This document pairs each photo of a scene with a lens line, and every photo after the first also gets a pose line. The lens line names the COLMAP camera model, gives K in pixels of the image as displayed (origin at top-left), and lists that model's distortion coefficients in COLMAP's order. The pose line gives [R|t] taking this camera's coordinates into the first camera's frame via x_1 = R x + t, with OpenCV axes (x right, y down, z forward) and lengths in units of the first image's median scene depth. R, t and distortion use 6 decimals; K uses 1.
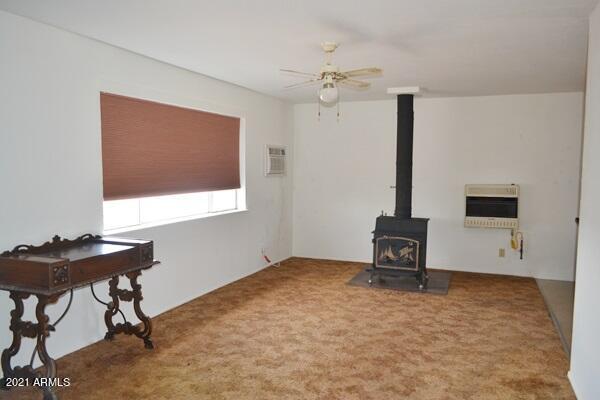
lens RADIAL K [[475.4, 0, 296.7], [0, 475.4, 201.5], [0, 0, 1]] dist [-0.015730, 0.009058]
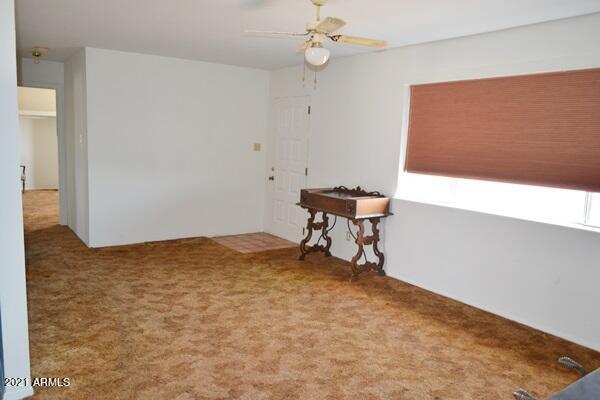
lens RADIAL K [[475.4, 0, 297.8], [0, 475.4, 199.0], [0, 0, 1]] dist [-0.015730, 0.009058]
pose [[-0.544370, 0.073546, -0.835615, 0.655054], [-0.109819, 0.981327, 0.157914, -0.080747], [0.831625, 0.177731, -0.526128, 1.168378]]
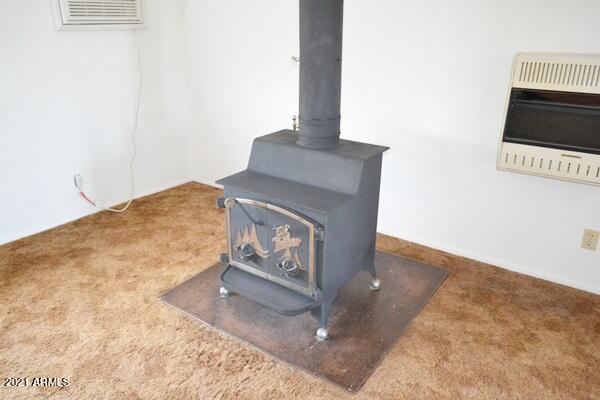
lens RADIAL K [[475.4, 0, 301.2], [0, 475.4, 202.0], [0, 0, 1]] dist [-0.015730, 0.009058]
pose [[0.971714, 0.083779, -0.220801, 0.369976], [-0.016528, 0.956793, 0.290298, -0.039331], [0.235582, -0.278437, 0.931114, 0.763768]]
